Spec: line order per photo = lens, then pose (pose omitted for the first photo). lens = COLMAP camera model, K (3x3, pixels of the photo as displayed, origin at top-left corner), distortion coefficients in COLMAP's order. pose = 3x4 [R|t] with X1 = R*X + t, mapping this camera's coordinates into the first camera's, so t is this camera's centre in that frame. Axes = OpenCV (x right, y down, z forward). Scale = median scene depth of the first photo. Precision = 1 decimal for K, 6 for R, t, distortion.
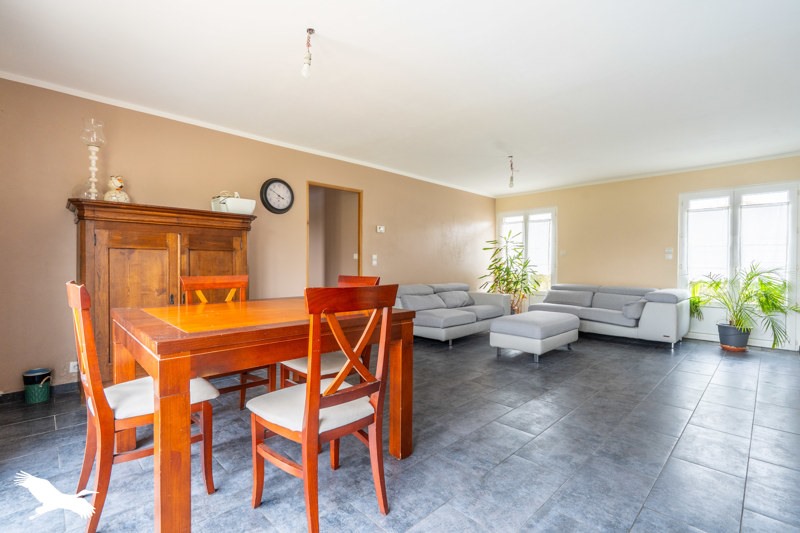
lens RADIAL K [[376.0, 0, 397.9], [0, 376.0, 266.4], [0, 0, 1]] dist [0.001346, 0.000390]
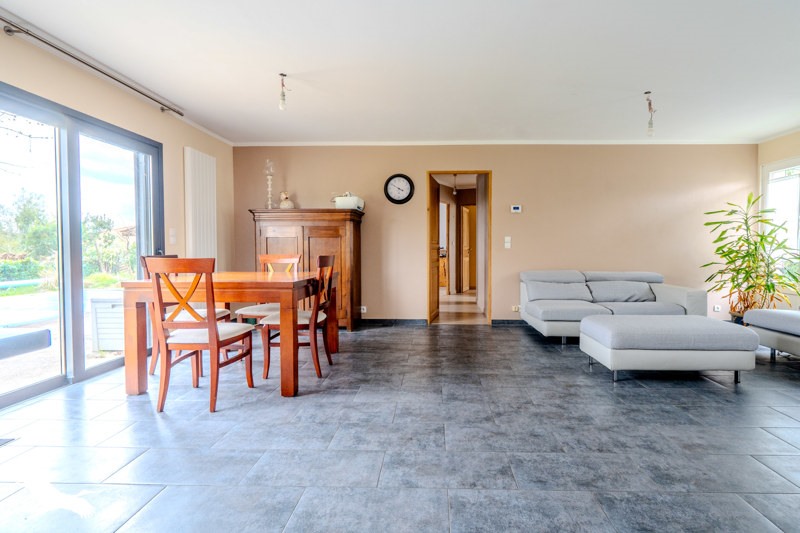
lens RADIAL K [[393.9, 0, 415.0], [0, 393.9, 257.9], [0, 0, 1]] dist [-0.003016, -0.000168]
pose [[0.685050, 0.013651, -0.728368, 0.628827], [-0.001721, 0.999852, 0.017121, 0.007268], [0.728494, -0.010475, 0.684972, 0.199713]]
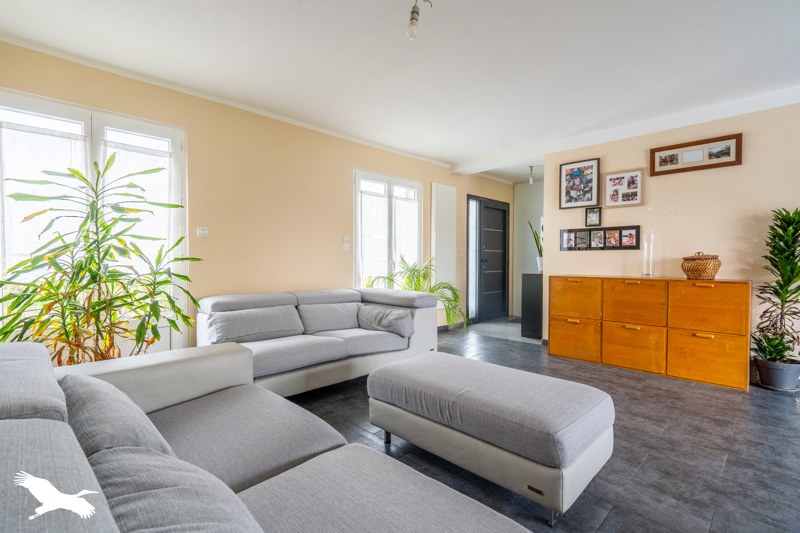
lens RADIAL K [[376.0, 0, 397.9], [0, 376.0, 266.4], [0, 0, 1]] dist [0.001346, 0.000390]
pose [[-0.011951, -0.021051, 0.999707, -0.064843], [0.002659, 0.999774, 0.021085, -0.003919], [-0.999925, 0.002910, -0.011893, 1.189638]]
